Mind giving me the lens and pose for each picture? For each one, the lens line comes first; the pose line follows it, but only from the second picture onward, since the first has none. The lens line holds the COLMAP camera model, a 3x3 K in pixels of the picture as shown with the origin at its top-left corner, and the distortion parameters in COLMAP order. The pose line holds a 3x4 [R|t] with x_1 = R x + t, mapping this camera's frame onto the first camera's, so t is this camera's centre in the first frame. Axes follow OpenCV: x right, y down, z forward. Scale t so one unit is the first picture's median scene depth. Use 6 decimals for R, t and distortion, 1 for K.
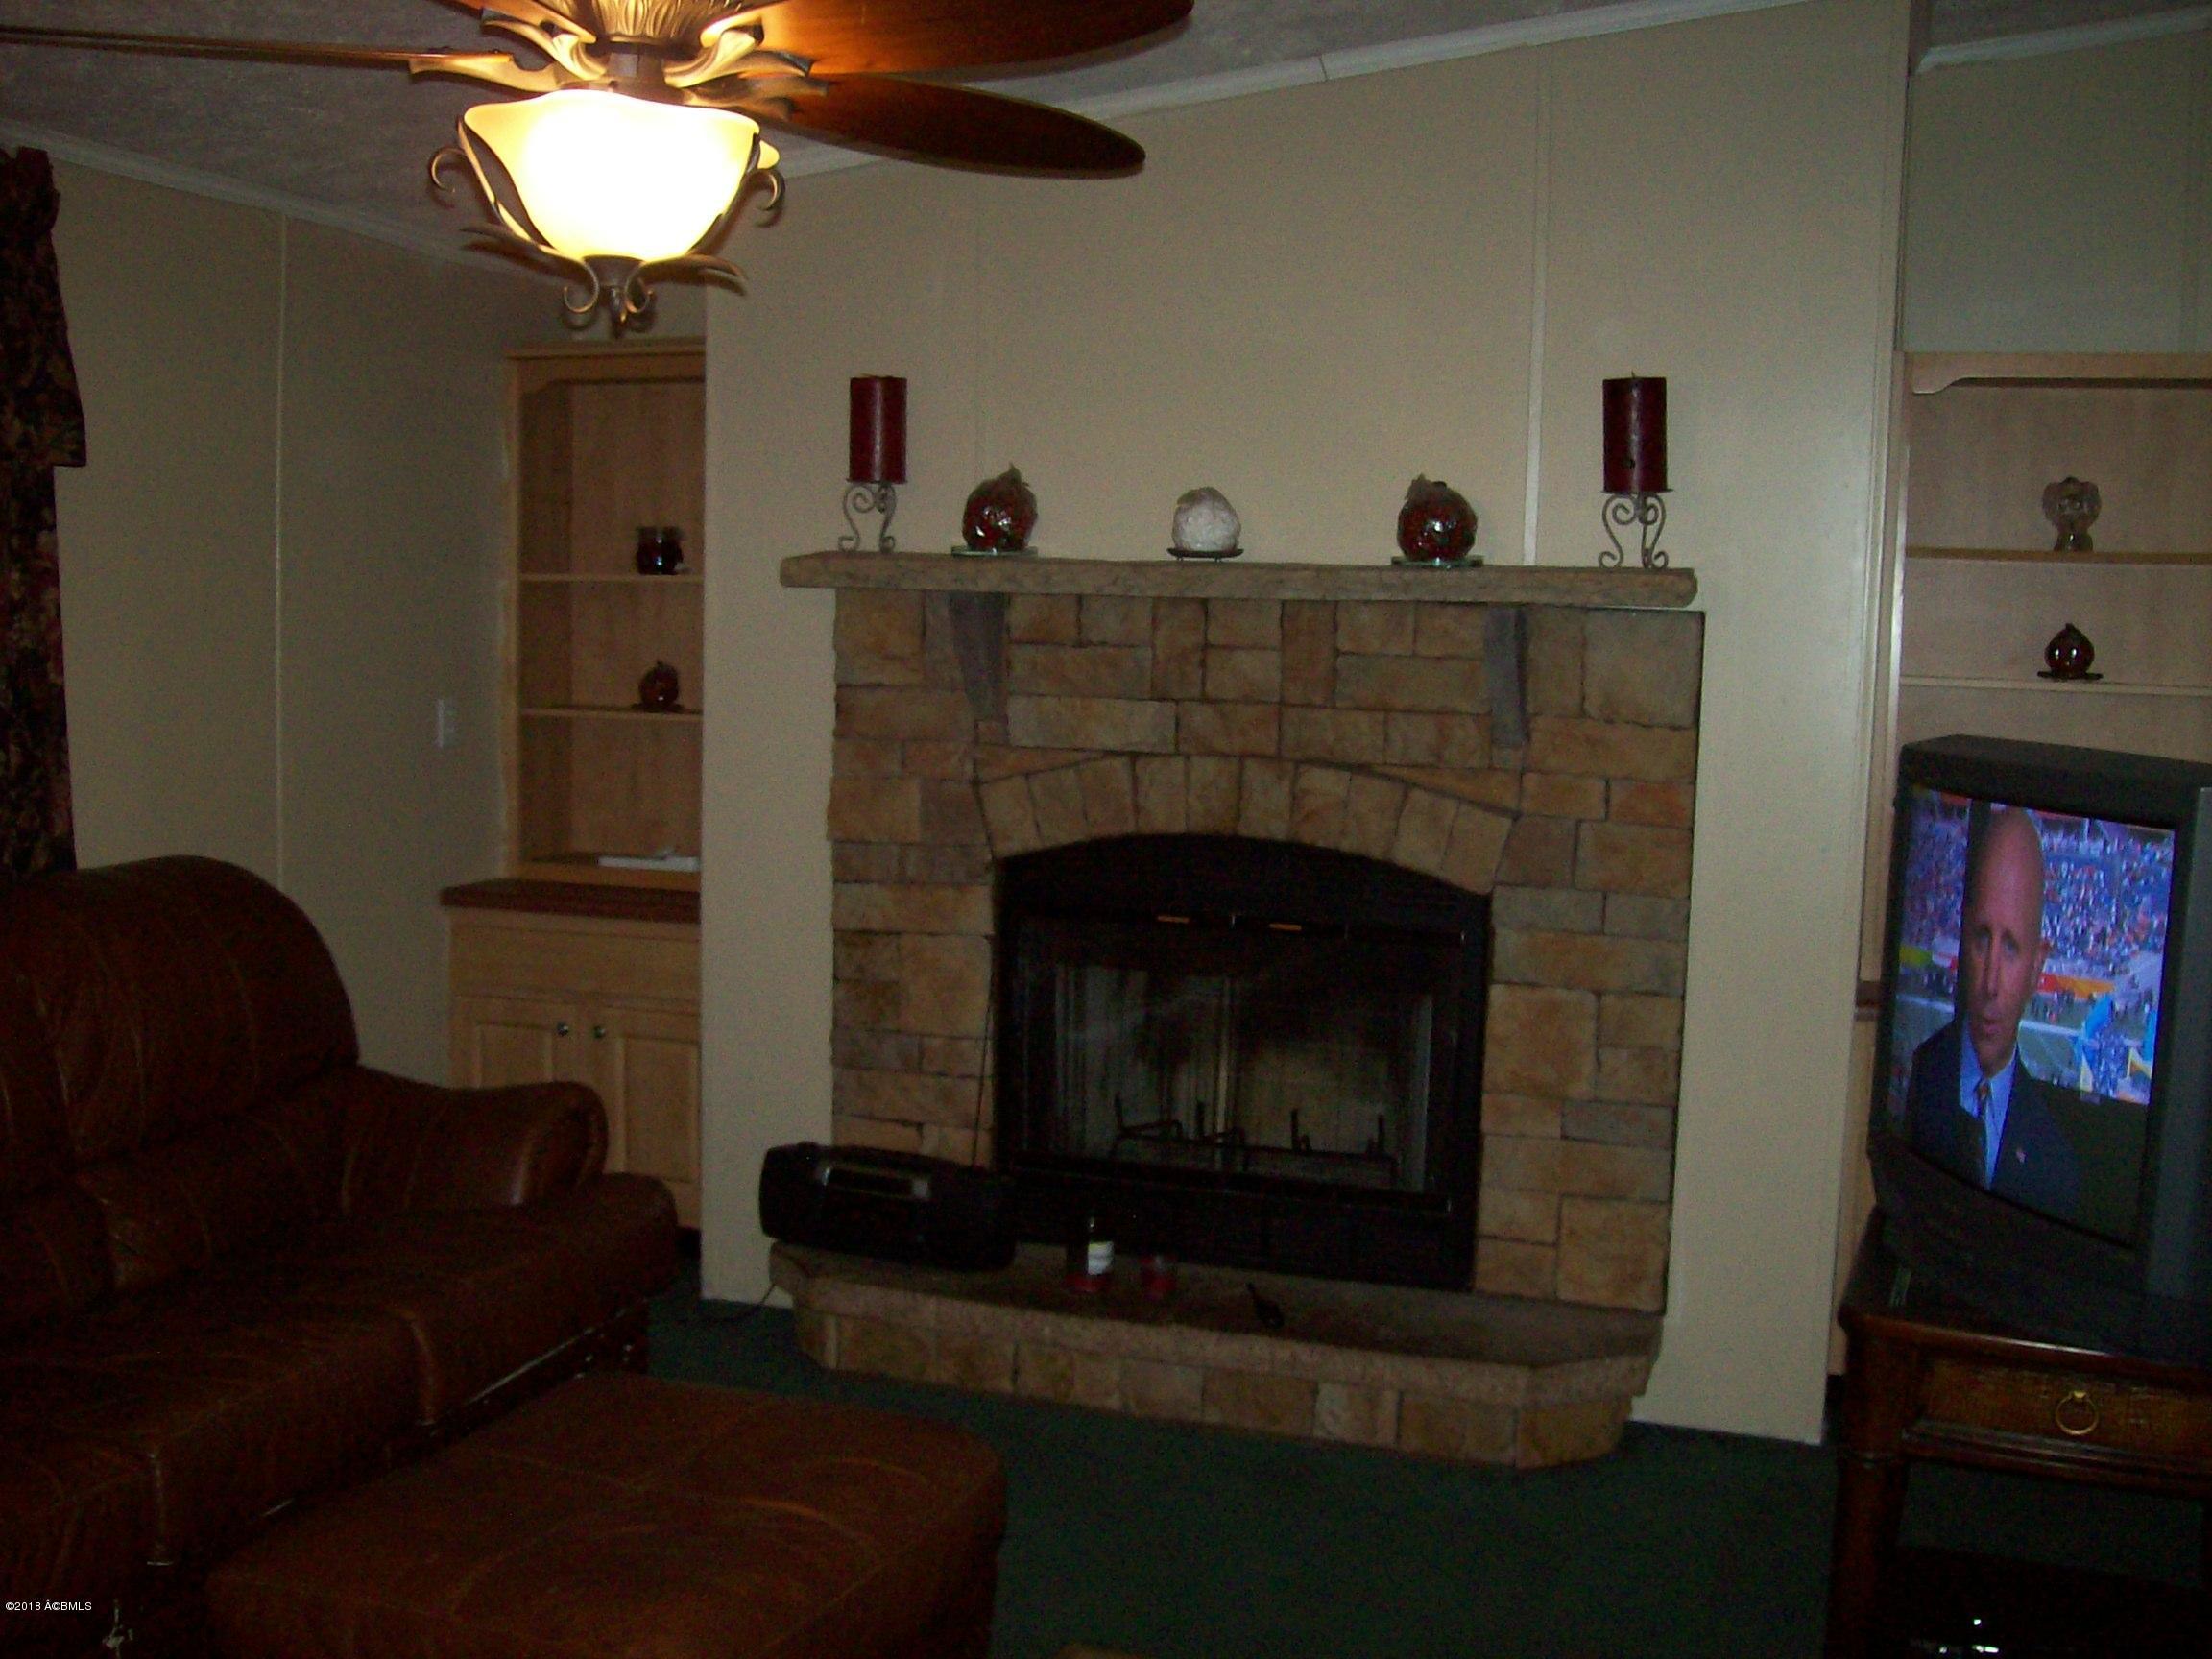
lens RADIAL K [[2329.0, 0, 1112.7], [0, 2329.0, 852.6], [0, 0, 1]] dist [-0.139259, 0.000000]
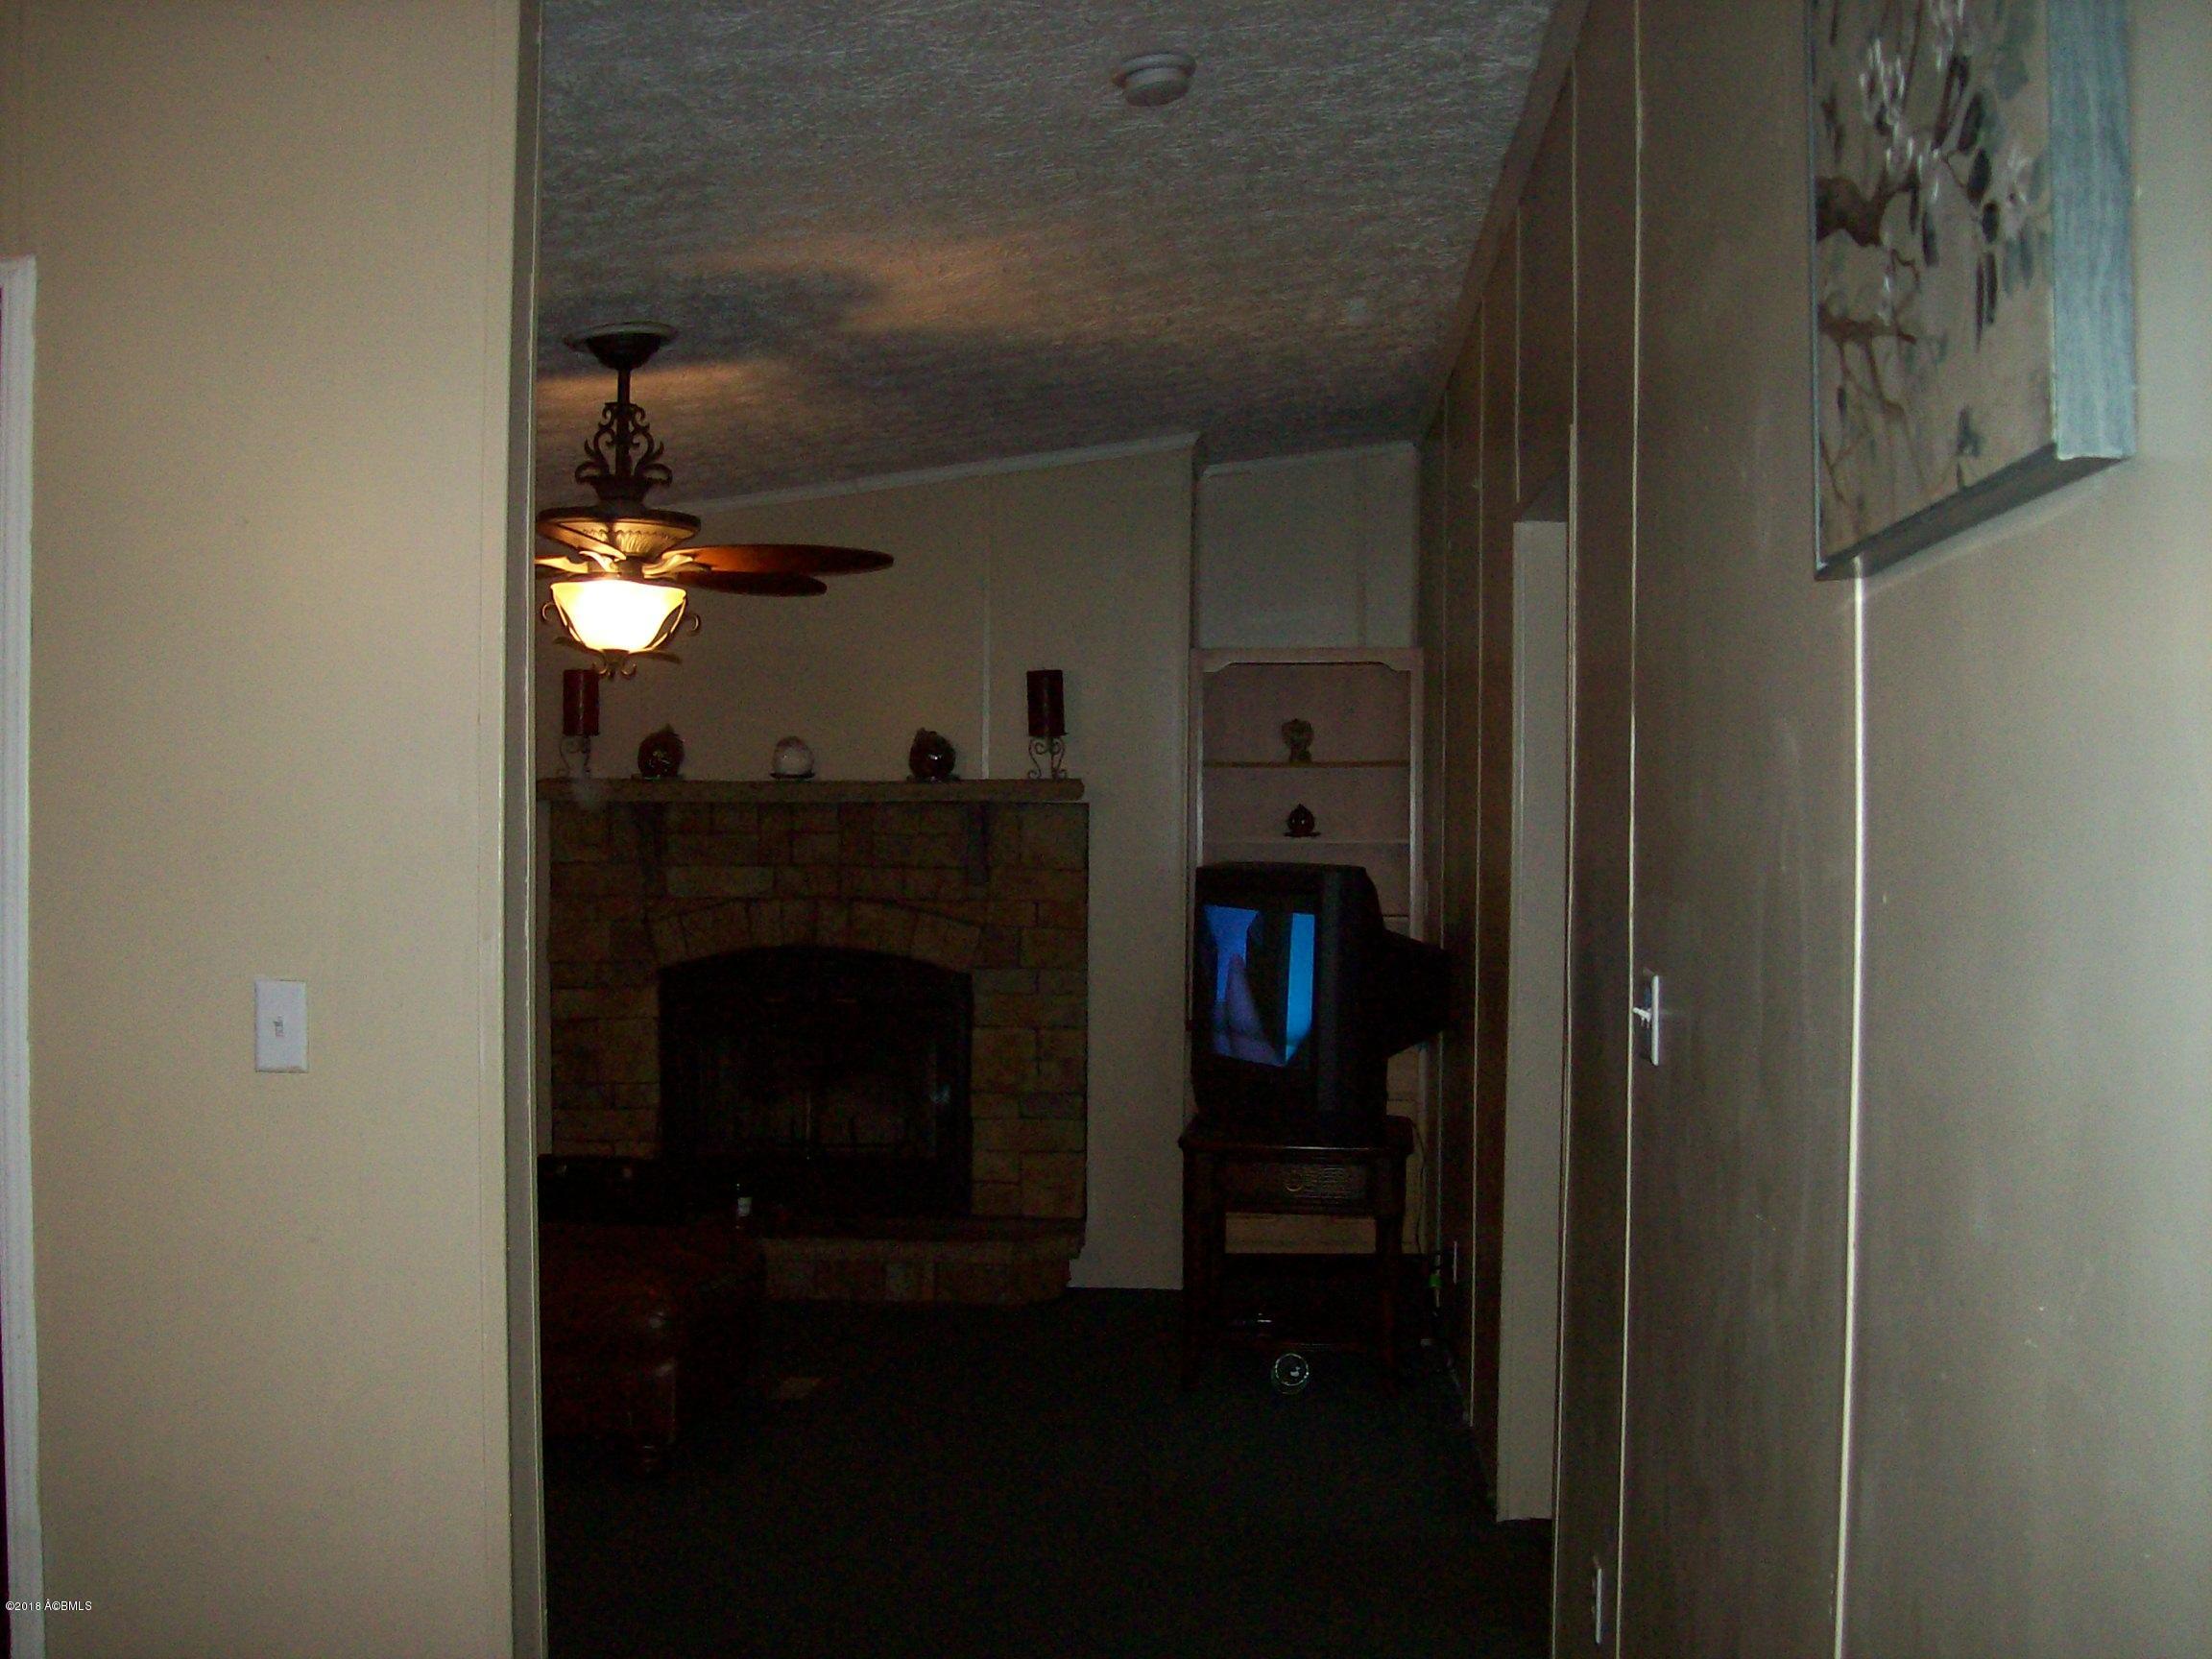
lens RADIAL K [[2329.0, 0, 1103.4], [0, 2329.0, 820.1], [0, 0, 1]] dist [-0.139259, 0.000000]
pose [[0.964999, -0.021931, 0.261337, -0.182291], [0.049243, 0.993925, -0.098425, 0.077841], [-0.257591, 0.107849, 0.960216, -0.655729]]
